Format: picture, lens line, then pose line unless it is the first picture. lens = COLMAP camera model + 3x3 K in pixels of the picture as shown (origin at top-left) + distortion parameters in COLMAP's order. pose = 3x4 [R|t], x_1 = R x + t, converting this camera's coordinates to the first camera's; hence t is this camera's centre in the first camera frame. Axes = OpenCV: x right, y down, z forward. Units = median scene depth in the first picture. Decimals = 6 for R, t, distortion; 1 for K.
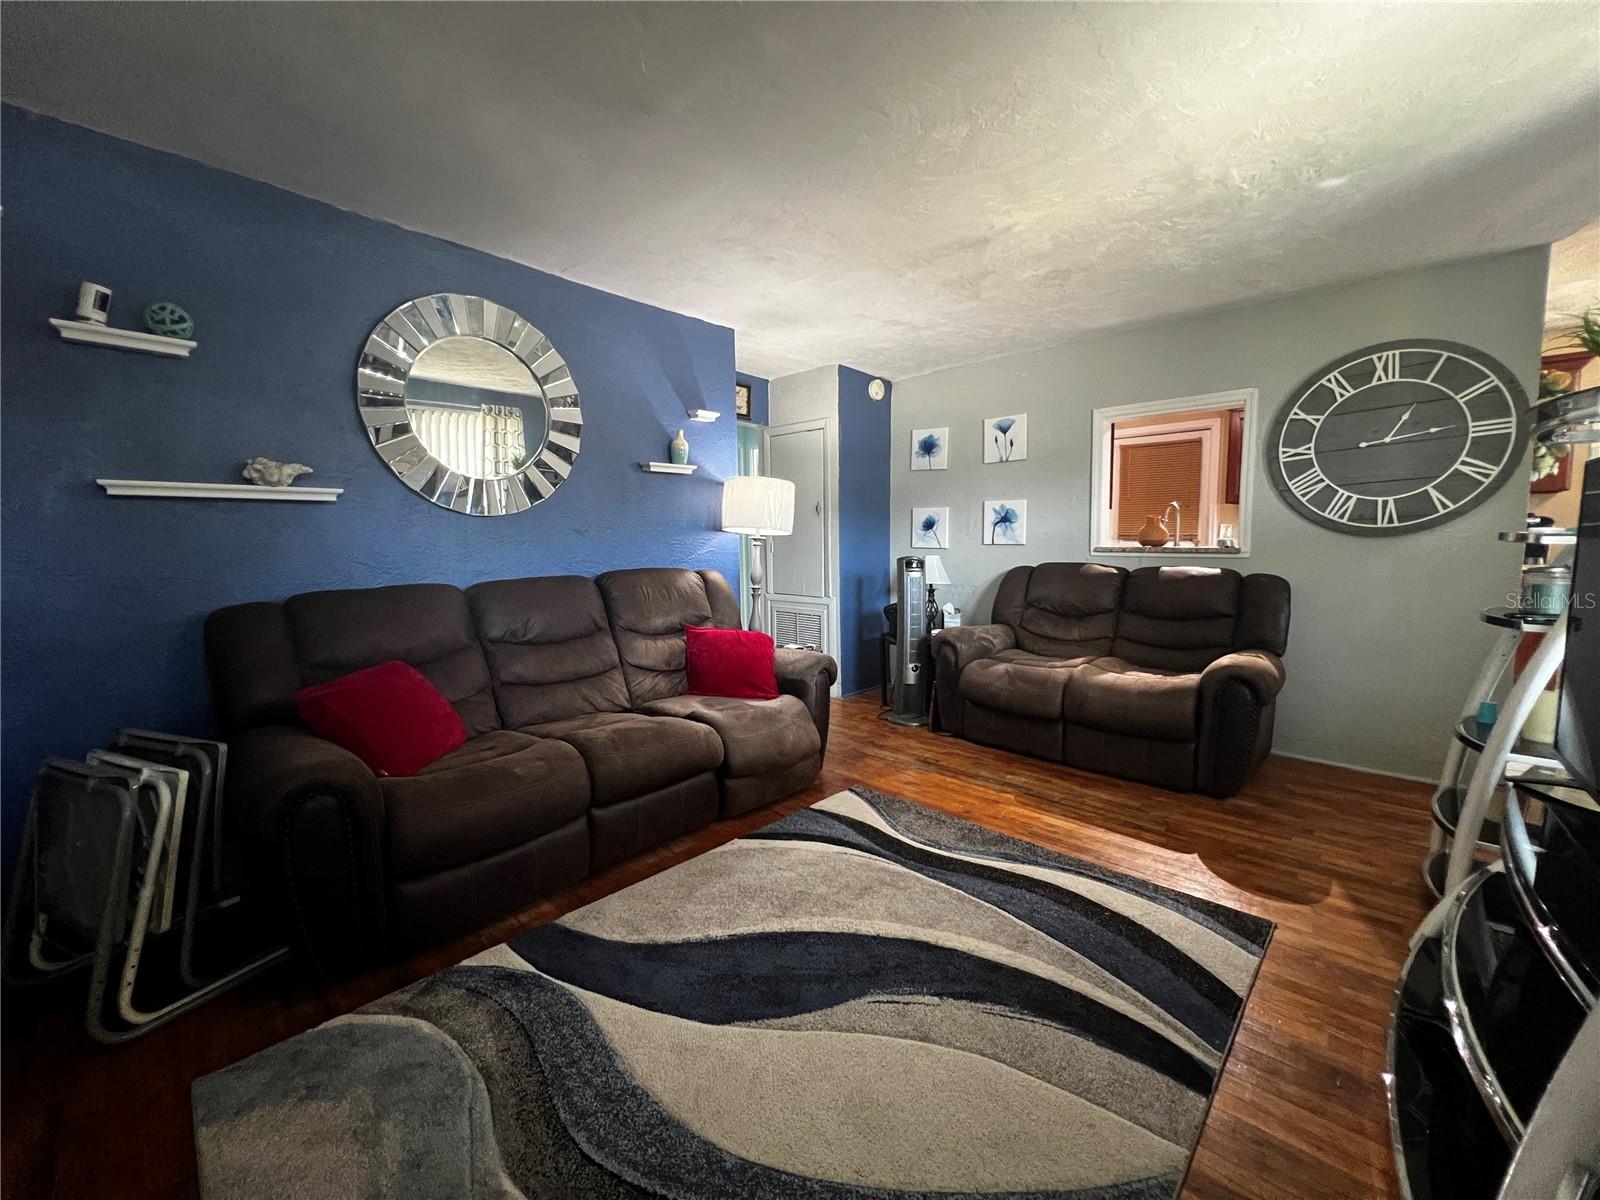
lens RADIAL K [[641.2, 0, 792.9], [0, 641.2, 593.5], [0, 0, 1]] dist [-0.001955, 0.000508]
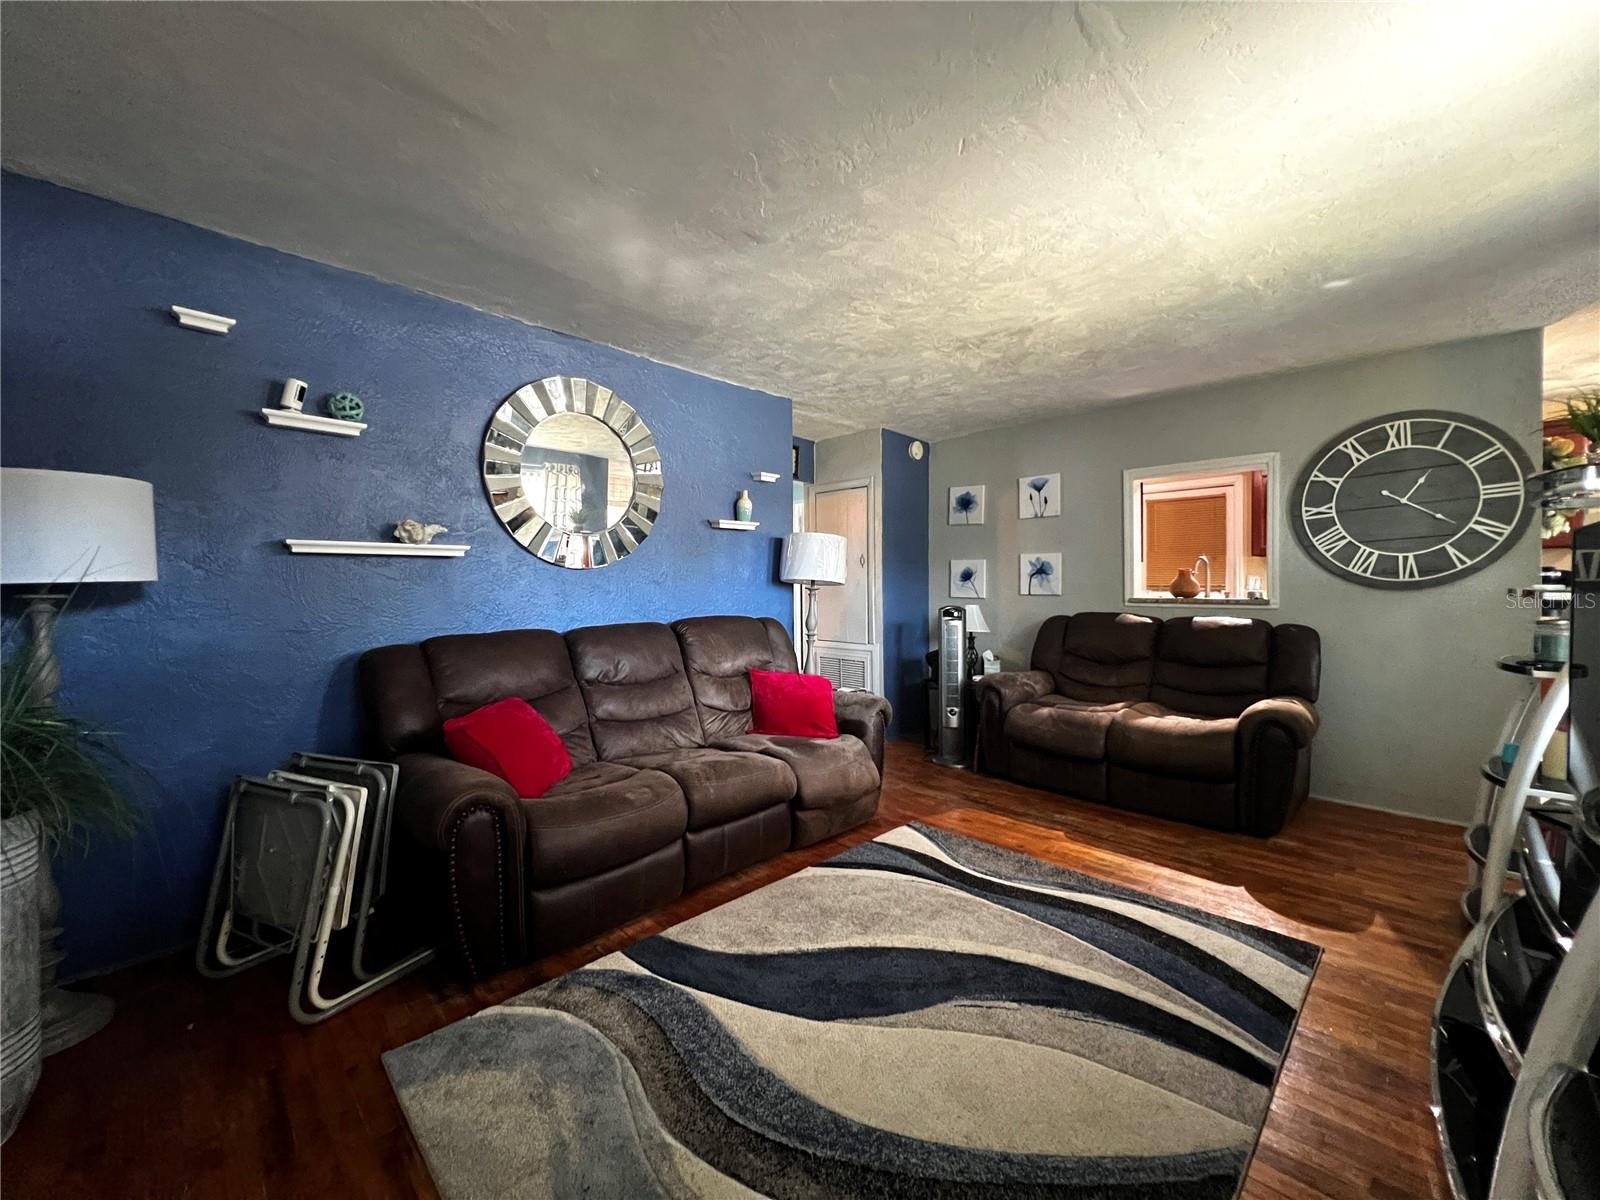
lens RADIAL K [[641.2, 0, 793.2], [0, 641.2, 592.9], [0, 0, 1]] dist [-0.001955, 0.000508]
pose [[0.999621, 0.004037, -0.027236, -0.091795], [-0.006063, 0.997186, -0.074725, 0.002805], [0.026858, 0.074862, 0.996832, -0.119215]]
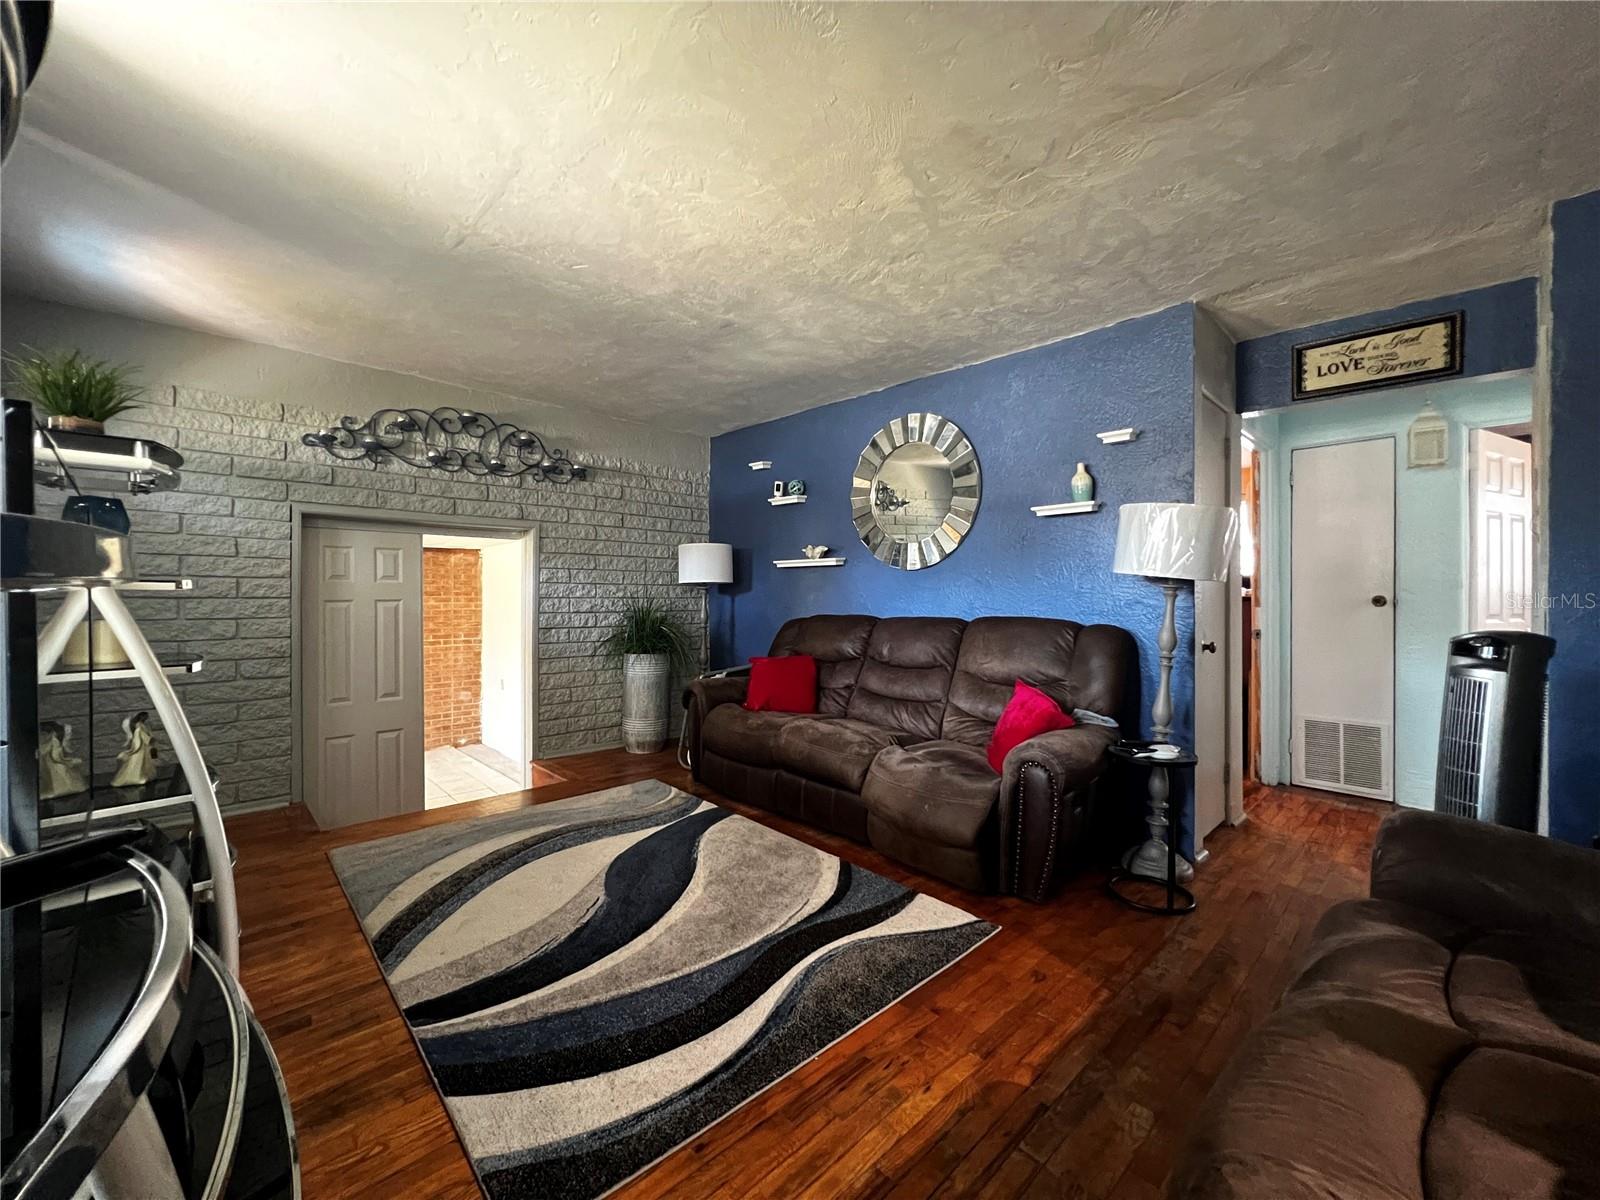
lens RADIAL K [[641.2, 0, 804.5], [0, 641.2, 592.0], [0, 0, 1]] dist [-0.001955, 0.000508]
pose [[-0.050327, 0.008283, -0.998698, 1.051560], [-0.089590, 0.995897, 0.012775, -0.083098], [0.994706, 0.090117, -0.049378, 0.994587]]
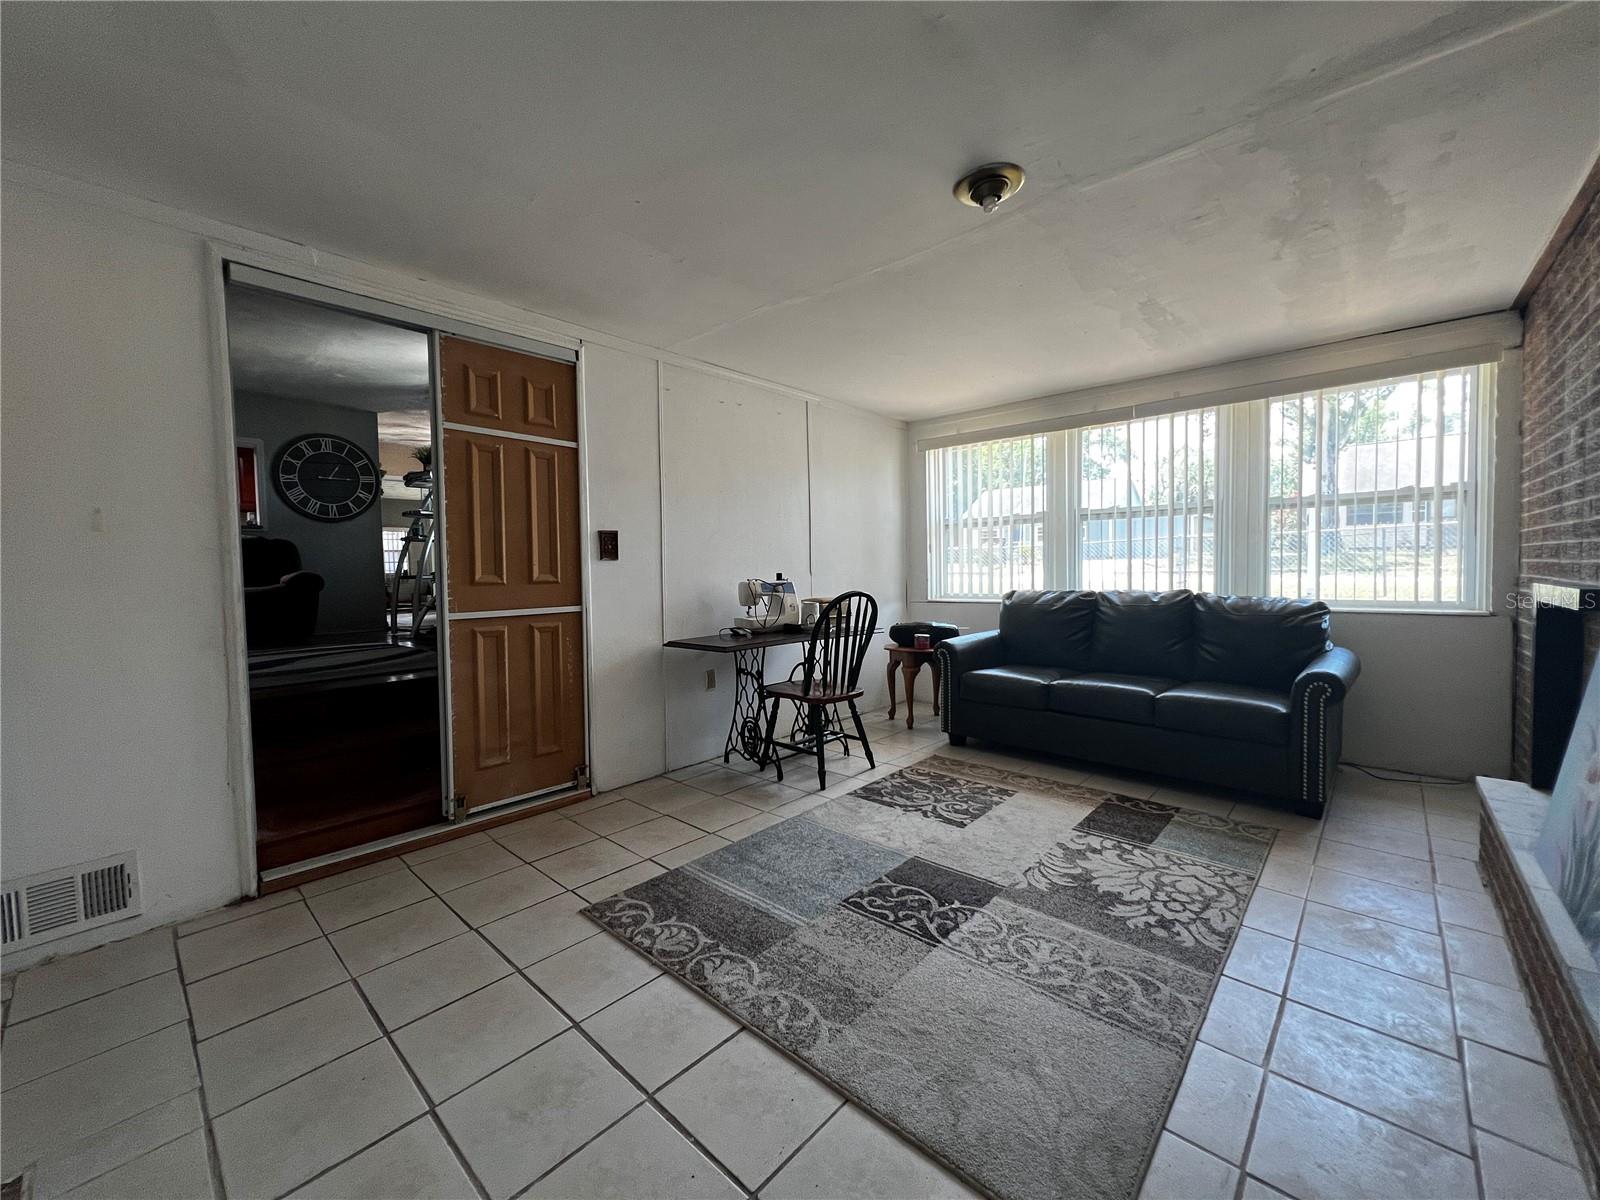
lens RADIAL K [[641.2, 0, 803.3], [0, 641.2, 595.0], [0, 0, 1]] dist [-0.001955, 0.000508]
pose [[-0.021227, -0.022642, 0.999518, -1.689562], [0.111109, 0.993497, 0.024865, 0.366143], [-0.993581, 0.111583, -0.018573, -0.681585]]
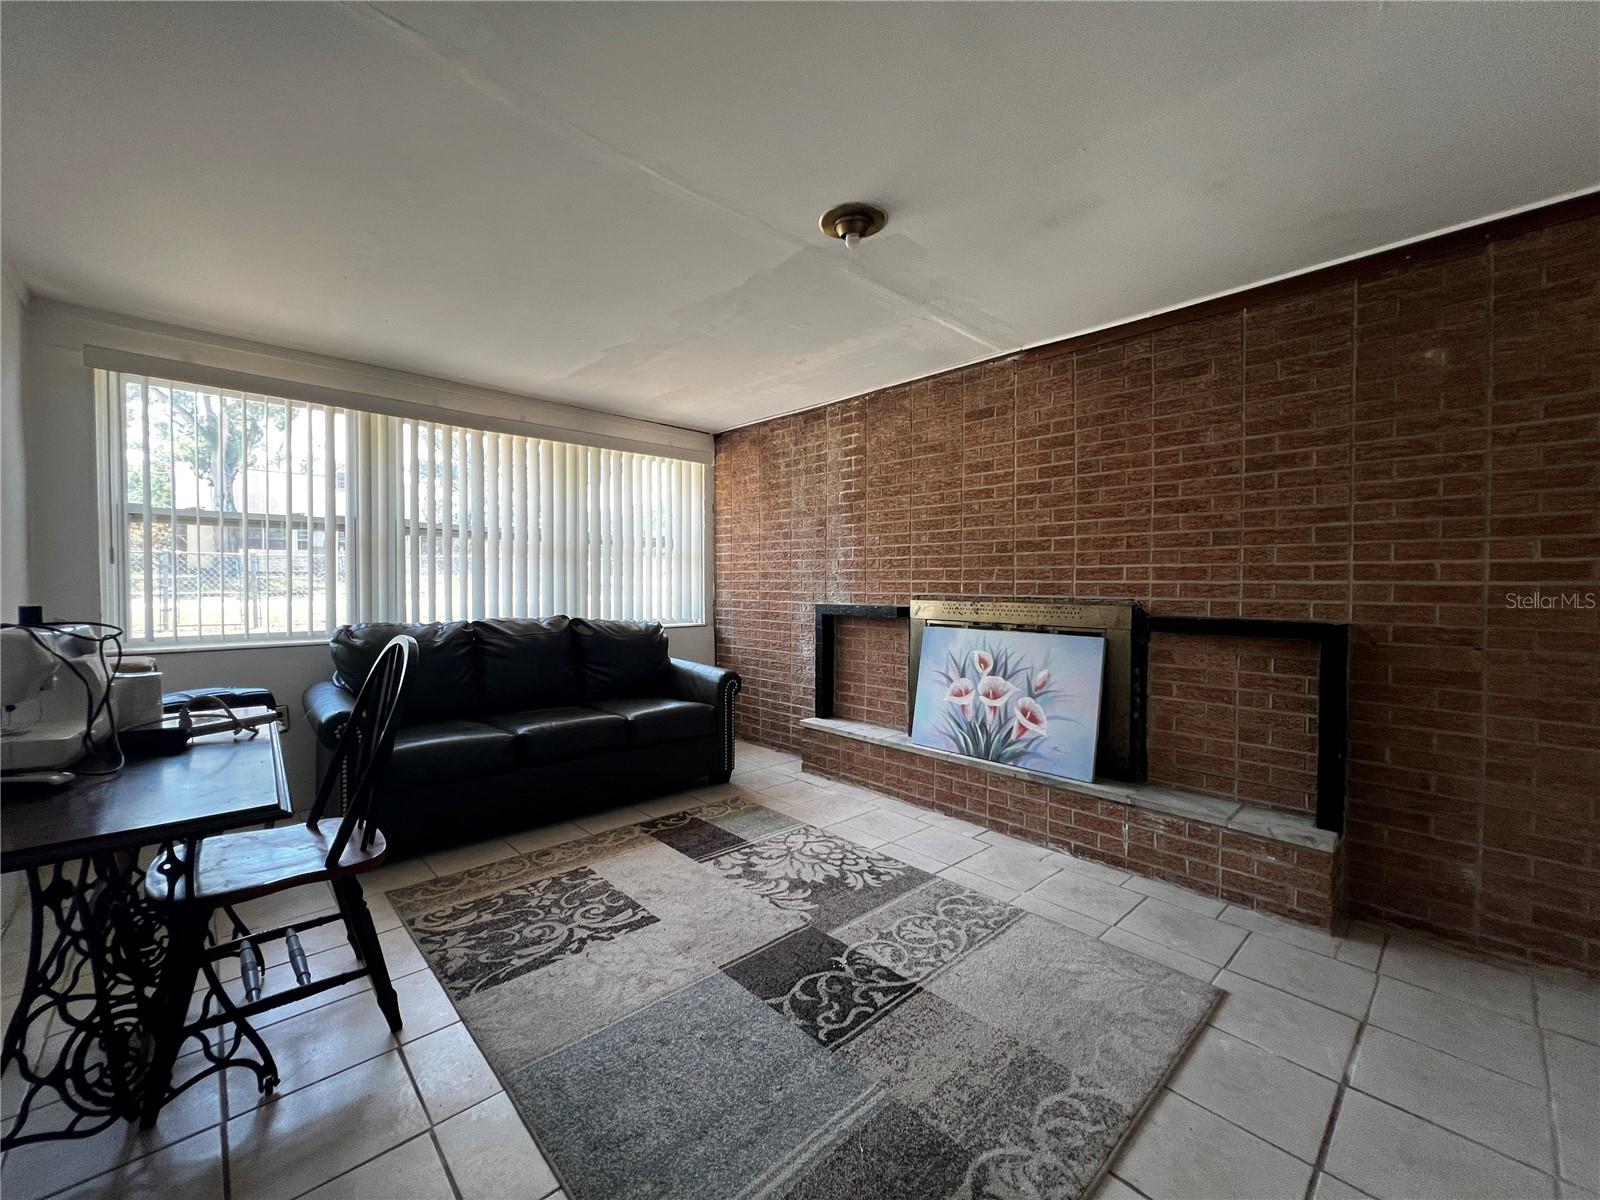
lens RADIAL K [[641.2, 0, 793.1], [0, 641.2, 595.5], [0, 0, 1]] dist [-0.001955, 0.000508]
pose [[-0.997698, 0.013288, 0.066502, -0.867070], [0.020569, 0.993716, 0.110026, 0.286218], [-0.064622, 0.111141, -0.991701, -0.127043]]
